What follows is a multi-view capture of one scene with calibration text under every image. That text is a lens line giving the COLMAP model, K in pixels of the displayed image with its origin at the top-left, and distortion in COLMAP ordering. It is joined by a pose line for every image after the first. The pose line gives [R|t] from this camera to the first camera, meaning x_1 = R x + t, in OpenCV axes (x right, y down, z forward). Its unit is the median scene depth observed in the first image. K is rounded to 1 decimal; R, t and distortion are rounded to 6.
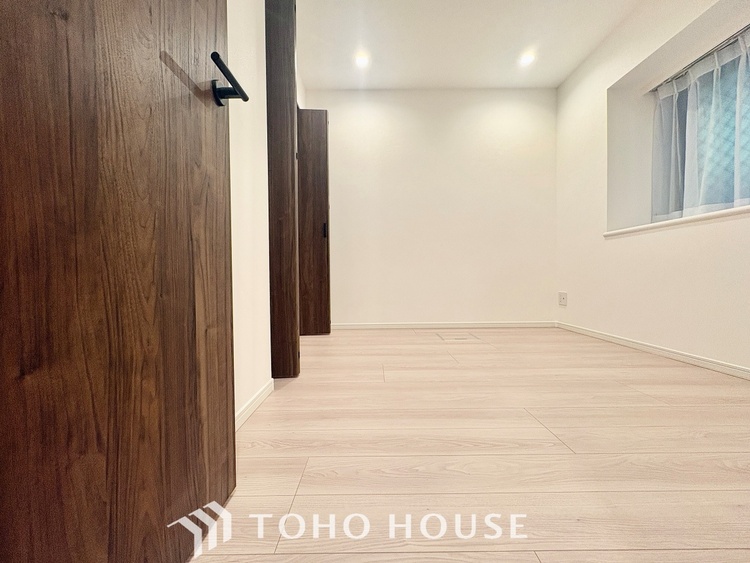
lens RADIAL K [[299.5, 0, 374.3], [0, 299.5, 281.5], [0, 0, 1]] dist [0.000195, 0.000148]
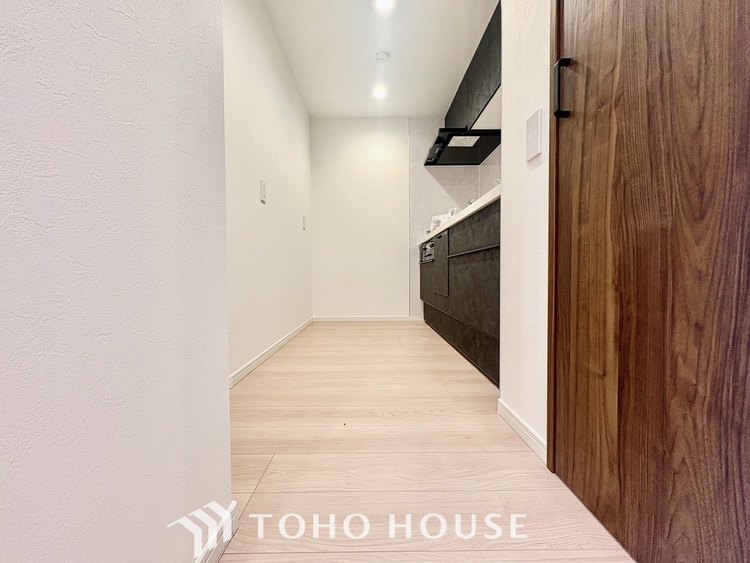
lens RADIAL K [[299.5, 0, 374.3], [0, 299.5, 281.5], [0, 0, 1]] dist [0.000195, 0.000148]
pose [[-0.999984, -0.003008, 0.004854, 0.229123], [0.002792, -0.999033, -0.043888, 0.647298], [0.004982, -0.043874, 0.999025, 0.050569]]
